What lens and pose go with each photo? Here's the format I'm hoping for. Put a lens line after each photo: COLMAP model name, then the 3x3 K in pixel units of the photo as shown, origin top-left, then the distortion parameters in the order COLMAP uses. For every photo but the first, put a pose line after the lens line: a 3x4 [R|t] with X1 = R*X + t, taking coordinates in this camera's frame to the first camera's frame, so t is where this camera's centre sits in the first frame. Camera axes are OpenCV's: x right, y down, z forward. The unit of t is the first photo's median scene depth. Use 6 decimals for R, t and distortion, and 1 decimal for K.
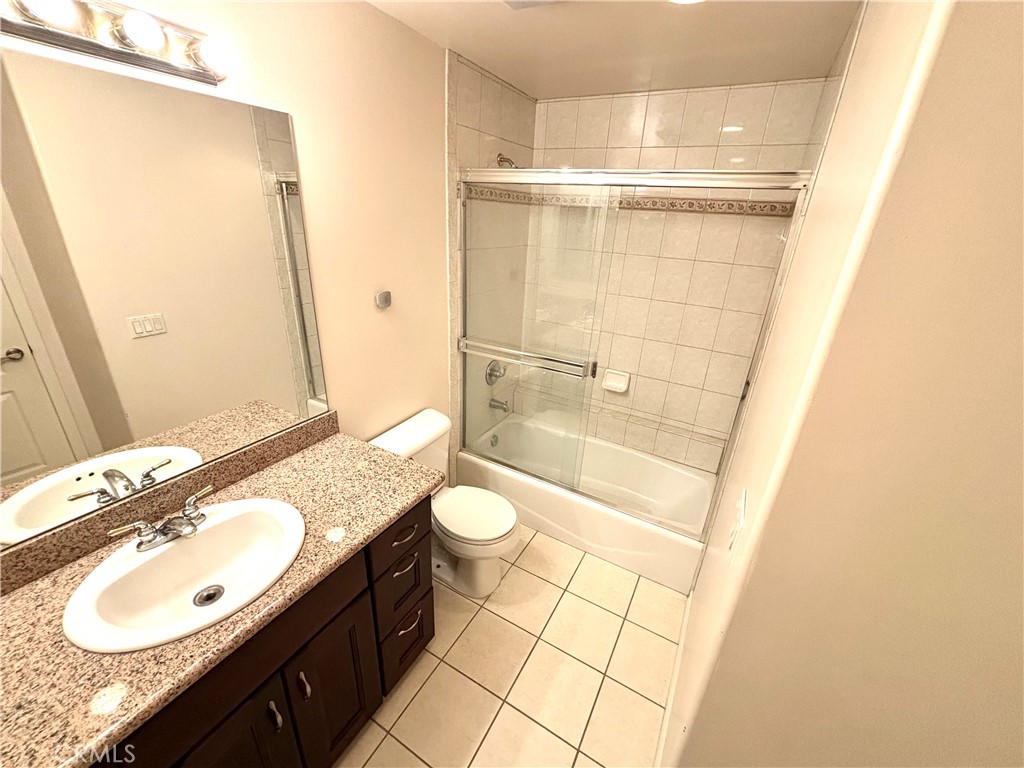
lens RADIAL K [[410.9, 0, 513.3], [0, 410.9, 384.1], [0, 0, 1]] dist [0.003217, -0.000151]
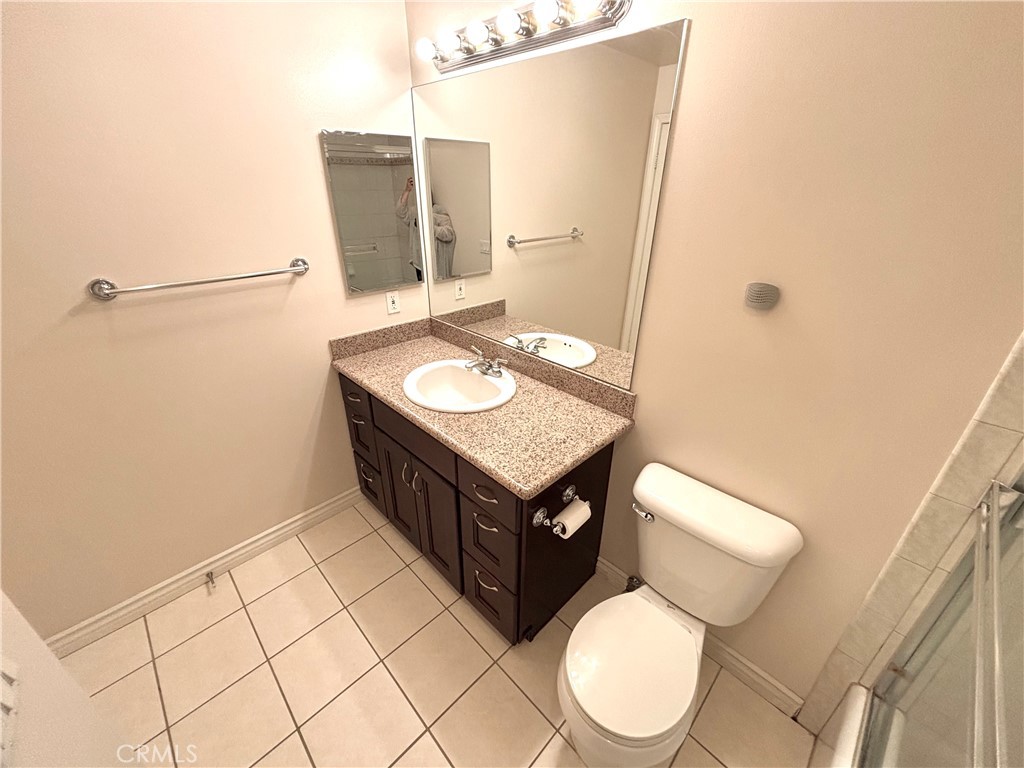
lens RADIAL K [[413.1, 0, 512.6], [0, 413.1, 382.5], [0, 0, 1]] dist [0.000406, -0.000384]
pose [[-0.270665, 0.381413, -0.883891, 0.442599], [-0.389625, 0.796198, 0.462883, -0.291506], [0.880303, 0.469673, -0.066895, 0.927715]]
